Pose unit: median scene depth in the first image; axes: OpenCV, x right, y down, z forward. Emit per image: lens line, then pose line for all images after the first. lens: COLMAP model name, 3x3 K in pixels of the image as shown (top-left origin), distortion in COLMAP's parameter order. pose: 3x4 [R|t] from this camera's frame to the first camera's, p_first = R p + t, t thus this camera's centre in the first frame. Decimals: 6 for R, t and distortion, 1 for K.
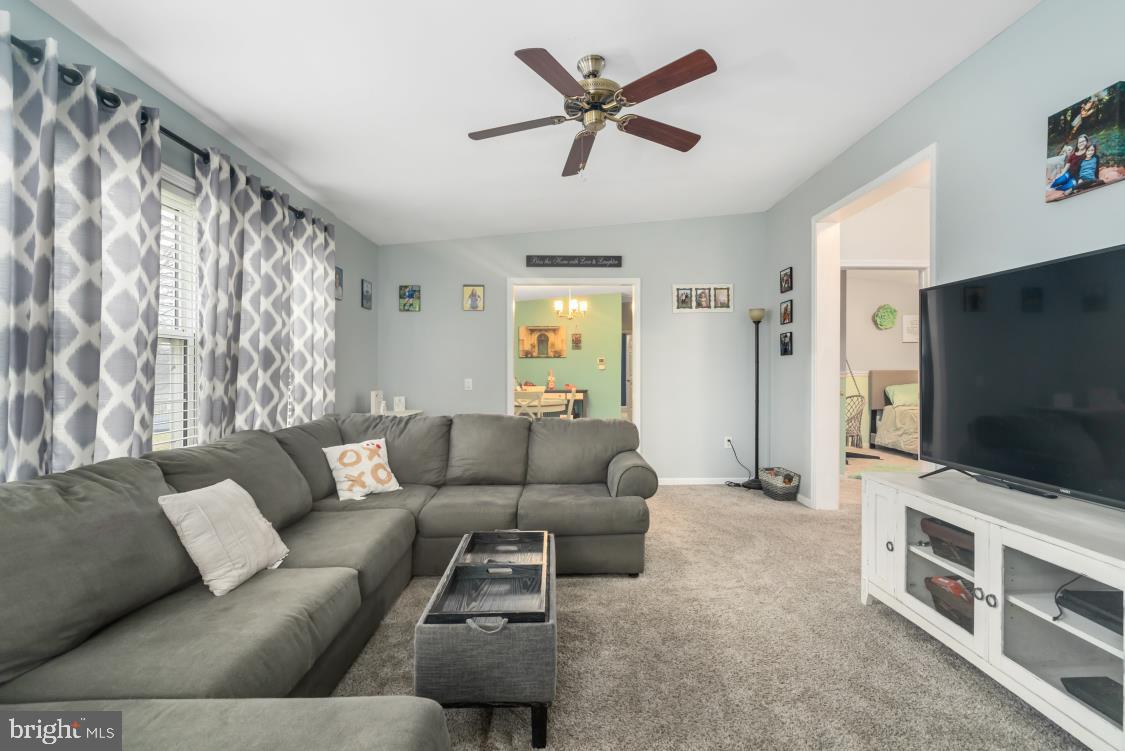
lens RADIAL K [[527.4, 0, 563.7], [0, 527.4, 371.3], [0, 0, 1]] dist [-0.001424, -0.000060]
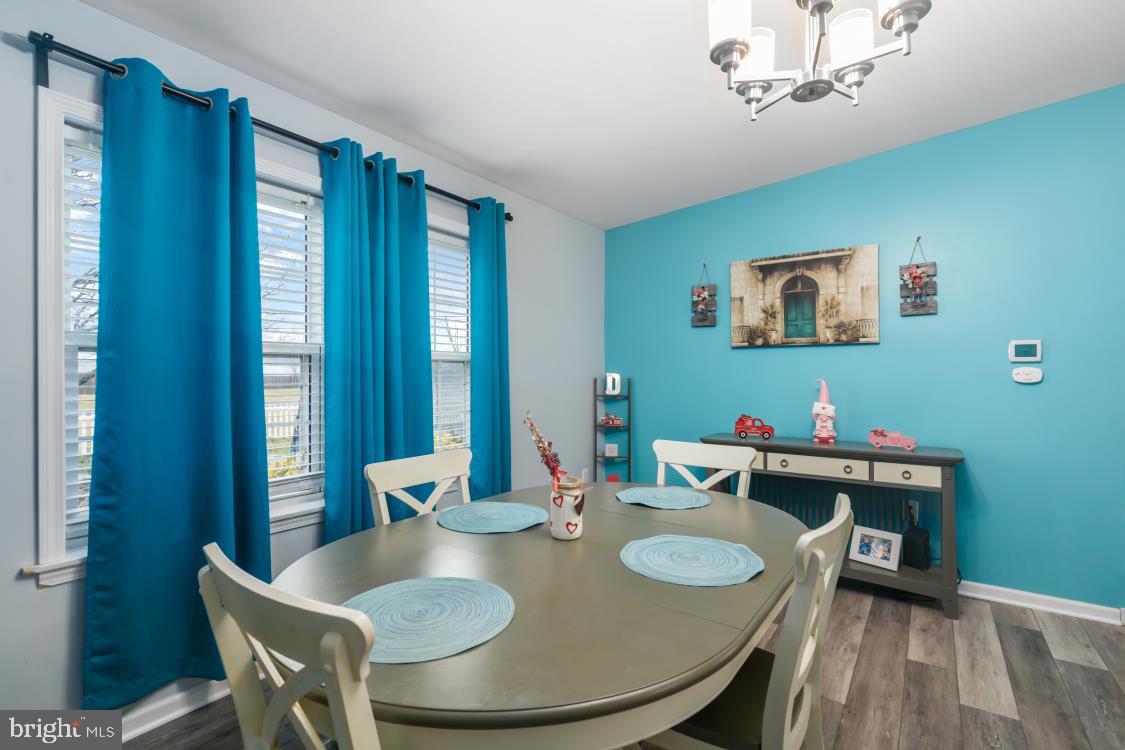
lens RADIAL K [[527.4, 0, 564.1], [0, 527.4, 372.2], [0, 0, 1]] dist [-0.001424, -0.000060]
pose [[0.813600, -0.001407, -0.581423, 0.034802], [0.000445, 0.999998, -0.001797, -0.008510], [0.581425, 0.001204, 0.813599, 0.634497]]
